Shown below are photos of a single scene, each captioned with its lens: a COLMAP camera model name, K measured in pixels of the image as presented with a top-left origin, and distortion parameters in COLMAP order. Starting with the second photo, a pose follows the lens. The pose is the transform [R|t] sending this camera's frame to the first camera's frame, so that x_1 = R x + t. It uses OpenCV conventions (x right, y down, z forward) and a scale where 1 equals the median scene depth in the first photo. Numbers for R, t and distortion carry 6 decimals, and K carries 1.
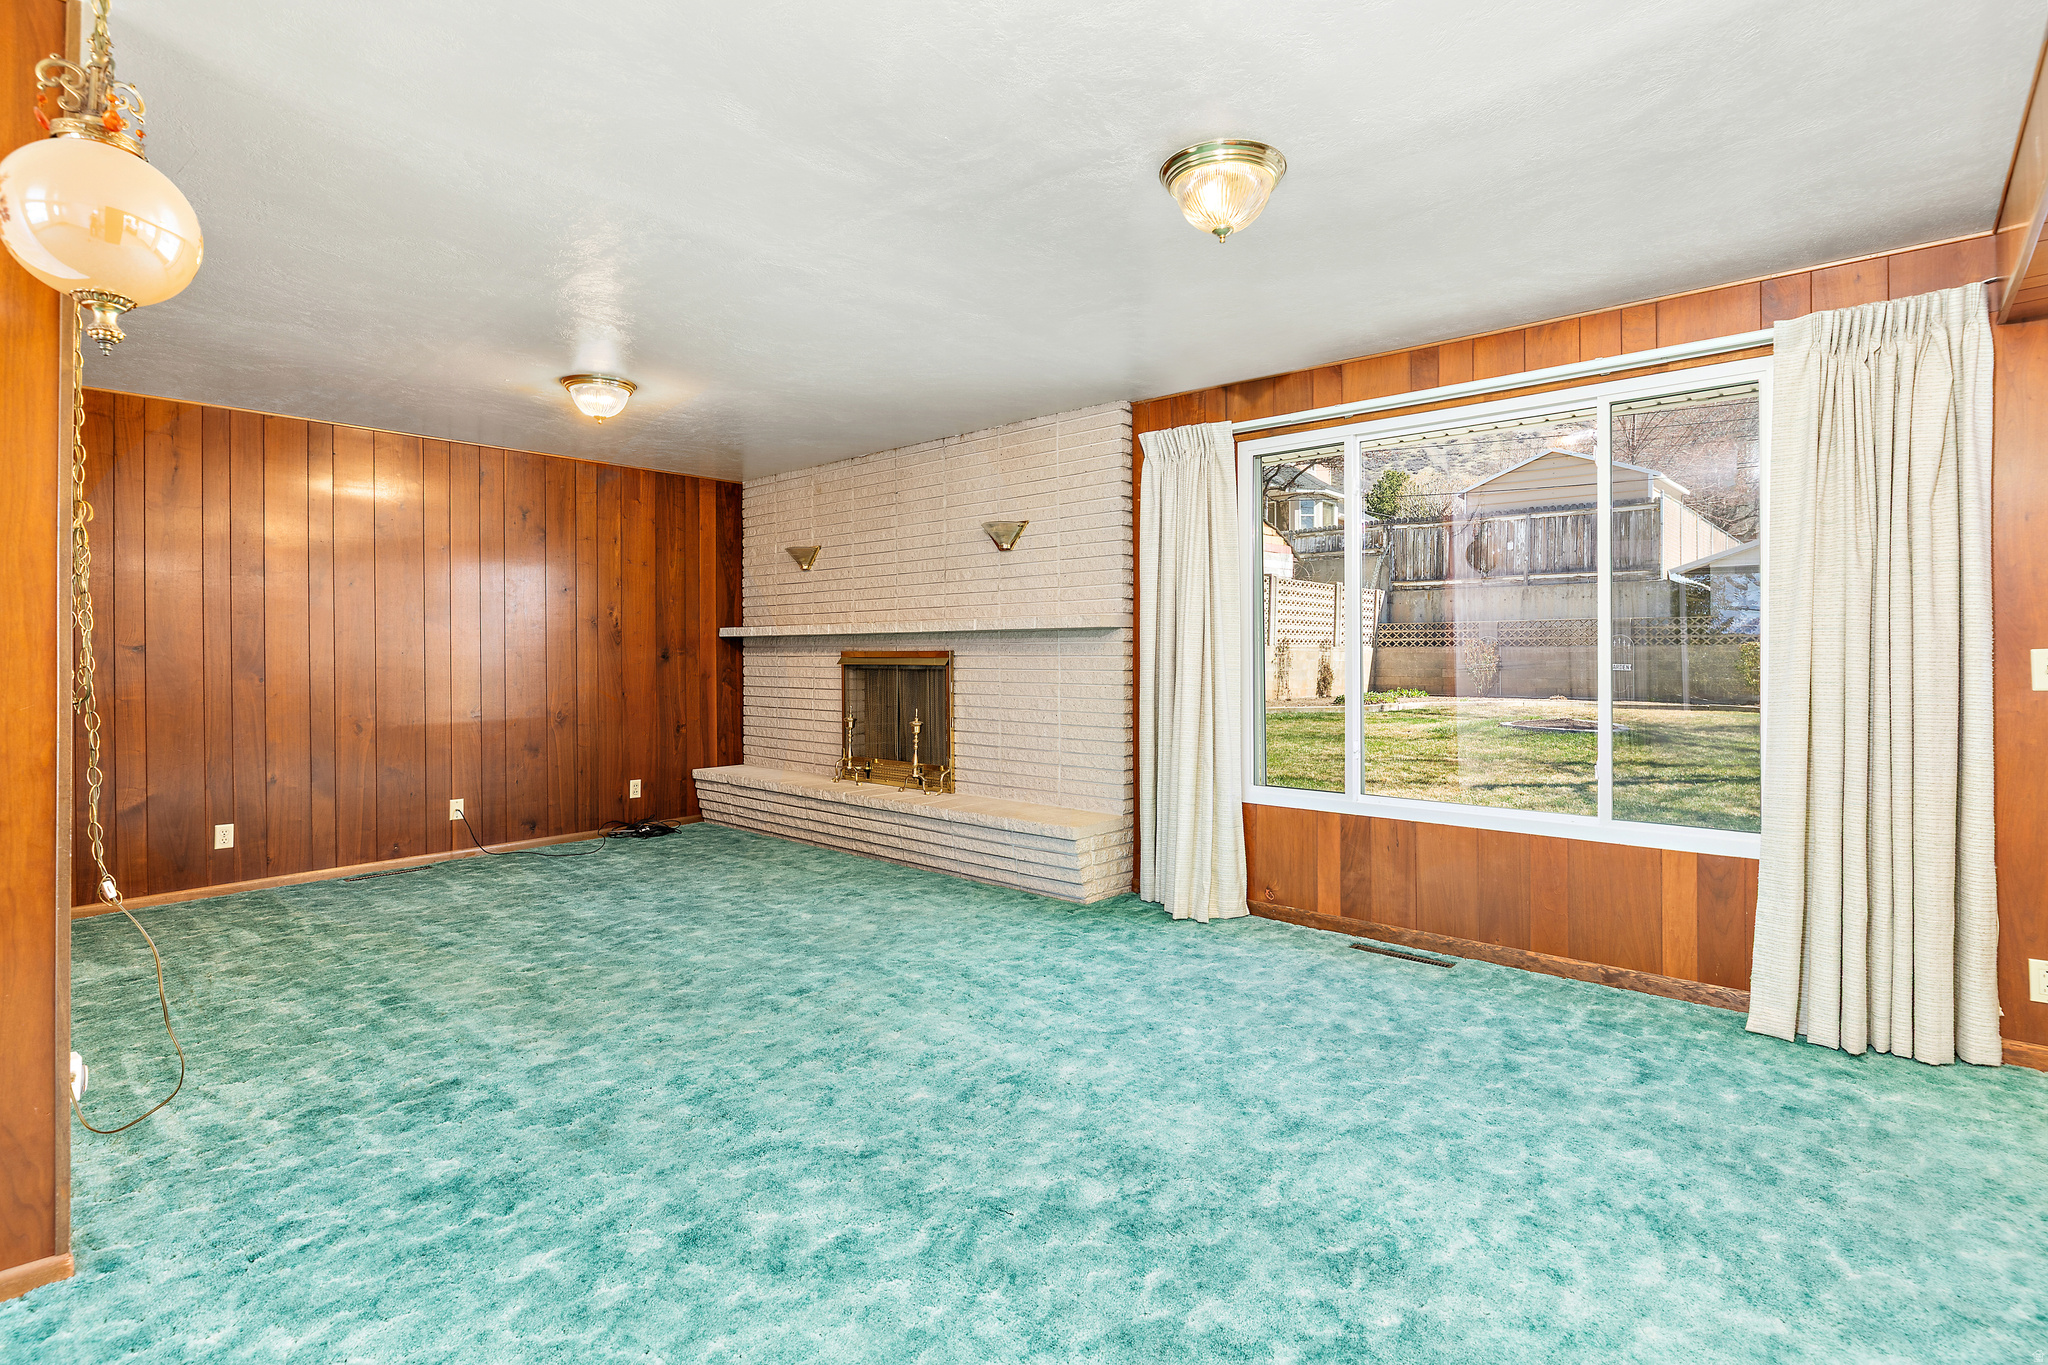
lens RADIAL K [[970.9, 0, 1051.9], [0, 970.9, 657.5], [0, 0, 1]] dist [-0.004368, 0.000677]
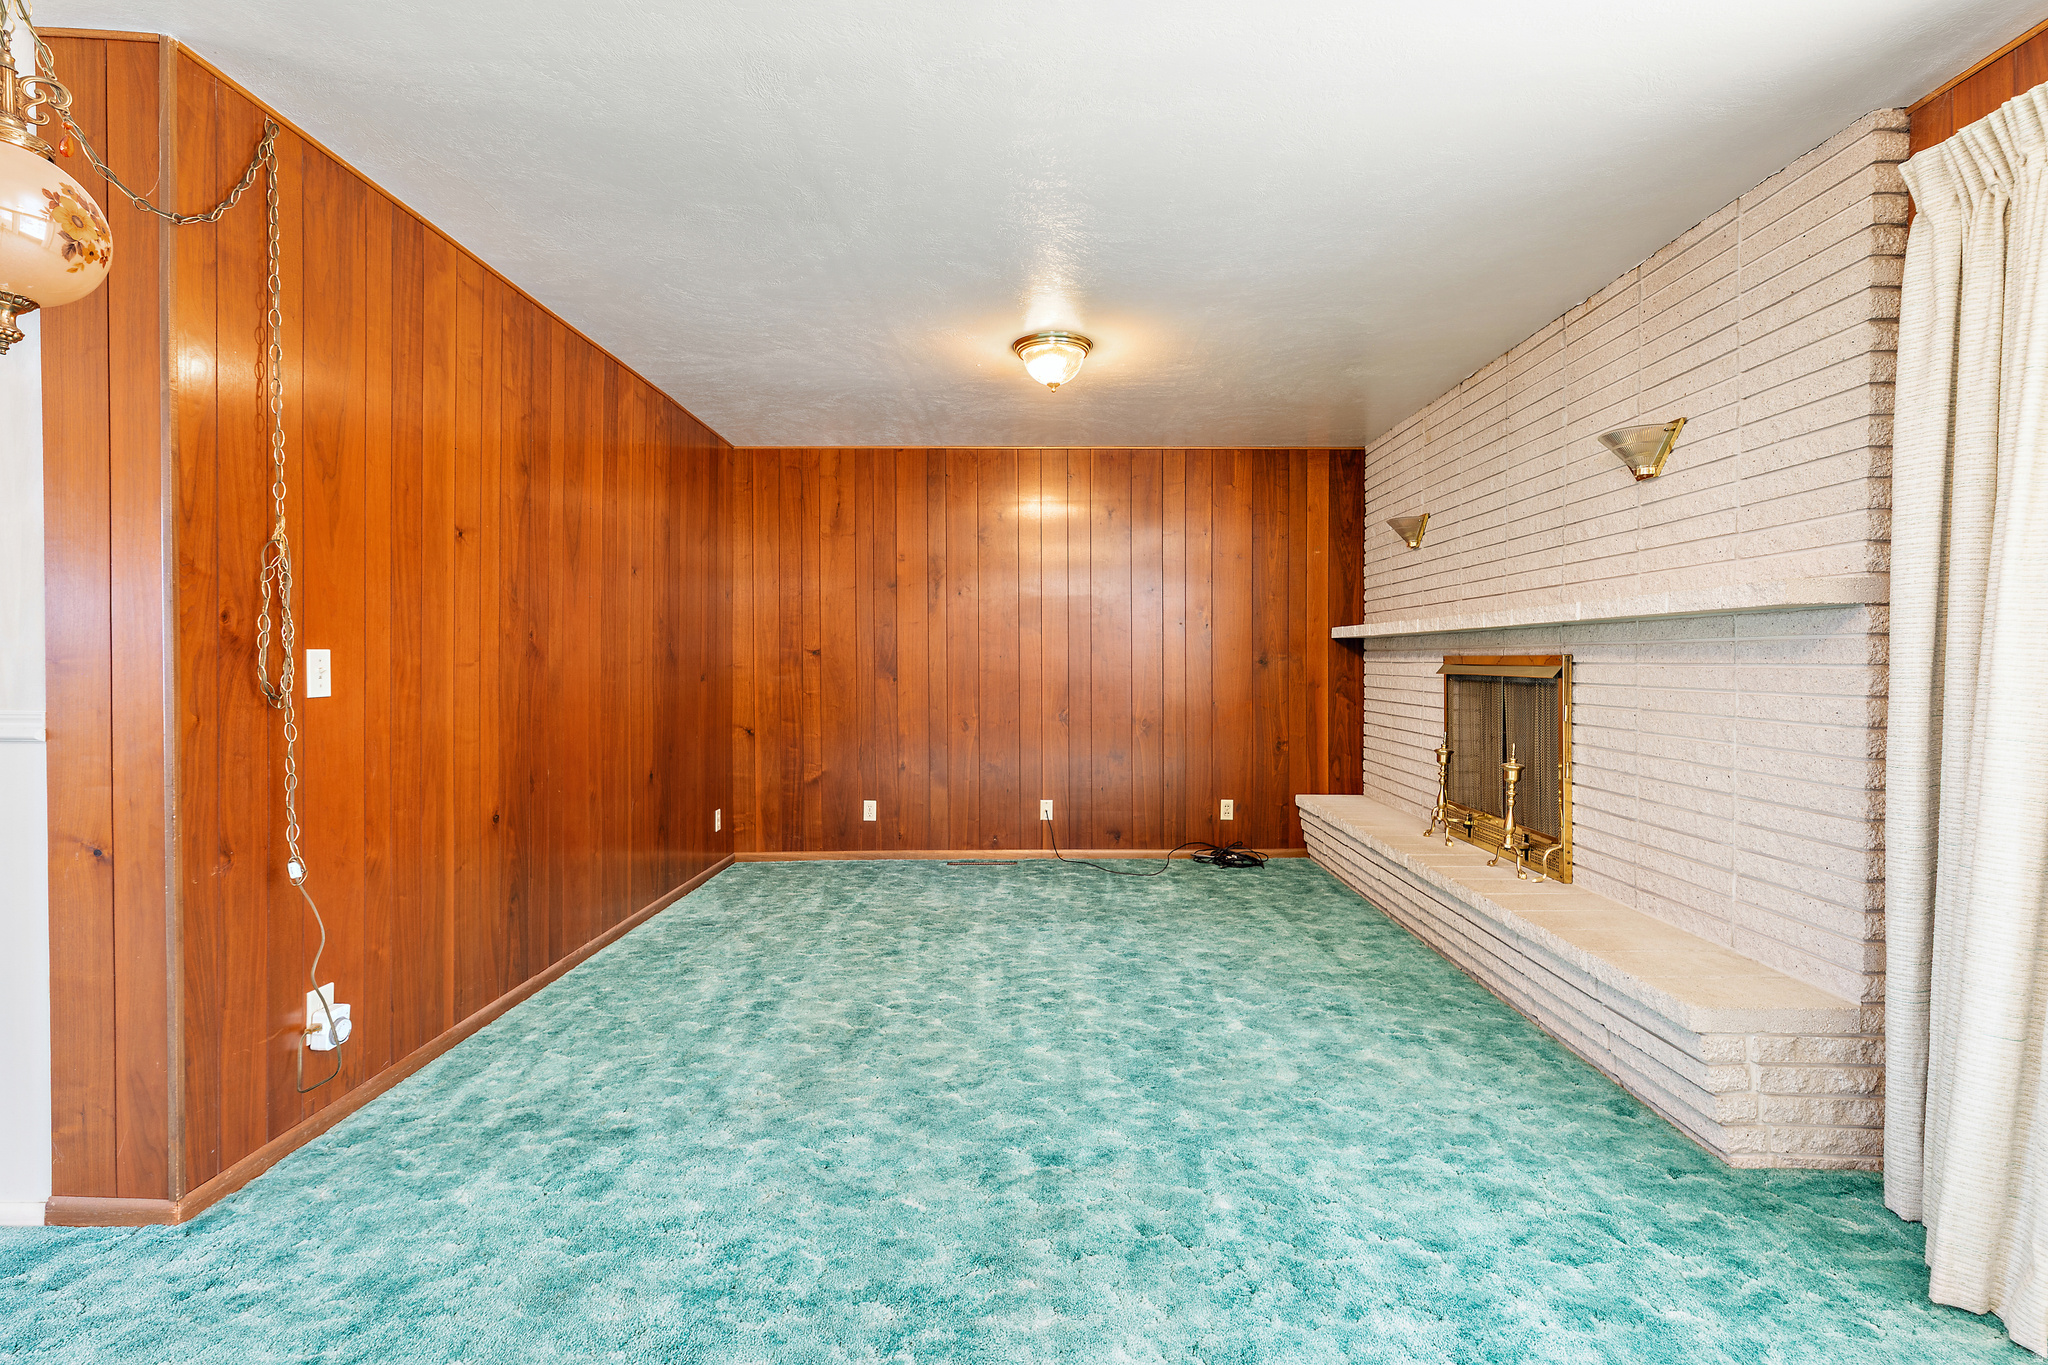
lens RADIAL K [[953.3, 0, 1044.0], [0, 953.3, 677.5], [0, 0, 1]] dist [0.007432, -0.000957]
pose [[0.652081, 0.018835, -0.757916, 0.173828], [-0.008024, 0.999807, 0.017943, -0.000865], [0.758107, -0.005619, 0.652106, 0.422011]]
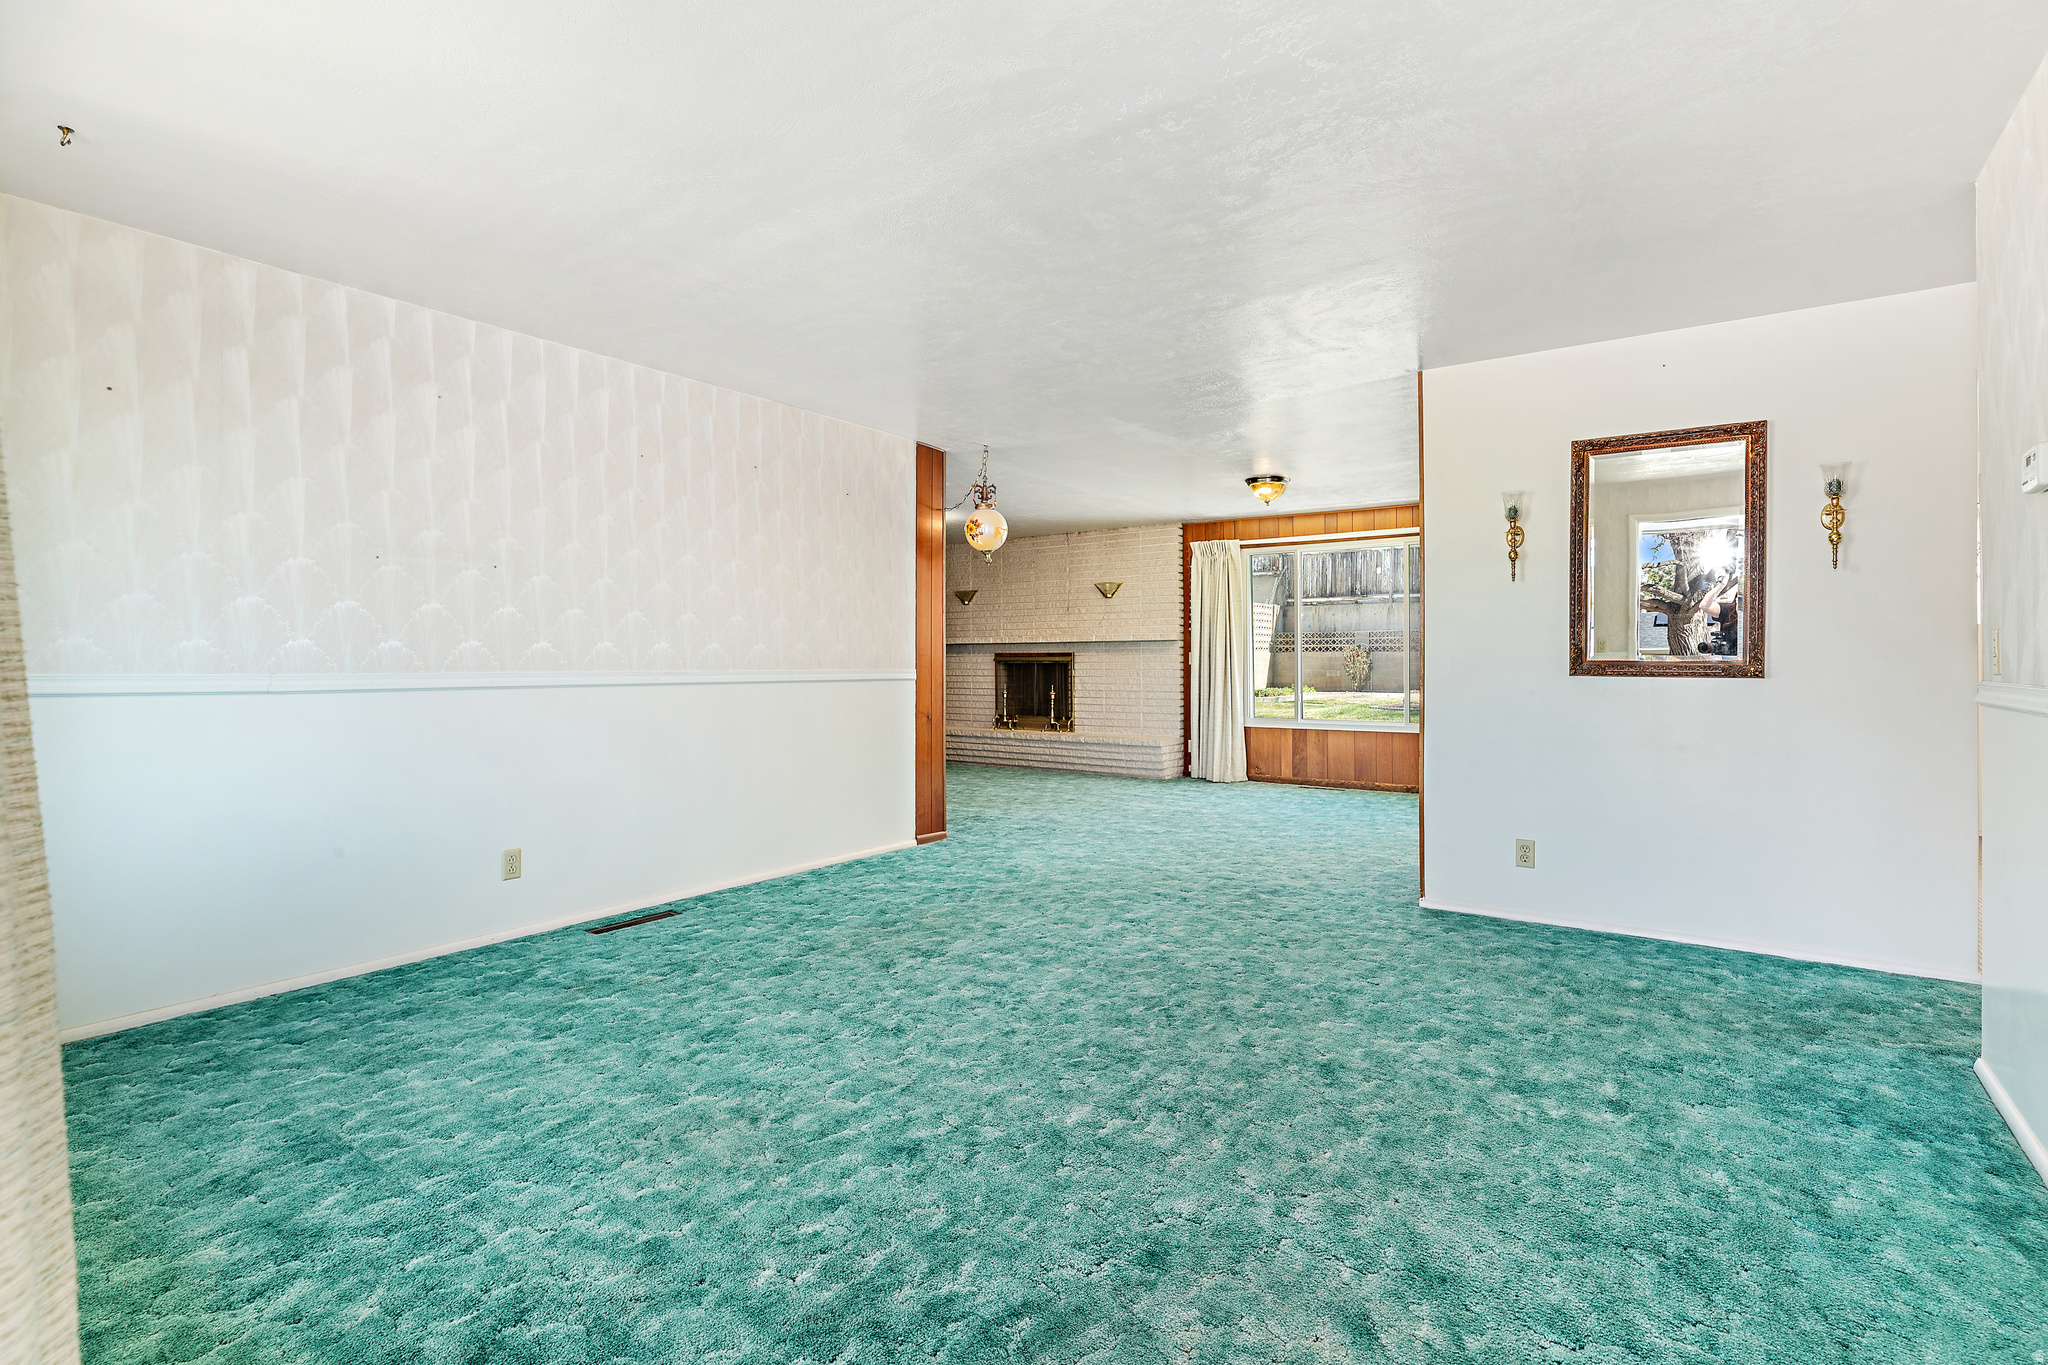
lens RADIAL K [[970.9, 0, 1042.5], [0, 970.9, 667.8], [0, 0, 1]] dist [-0.004368, 0.000677]
pose [[0.994665, -0.004584, 0.103057, -0.421895], [0.004217, 0.999984, 0.003781, 0.017350], [-0.103073, -0.003326, 0.994668, -0.956323]]
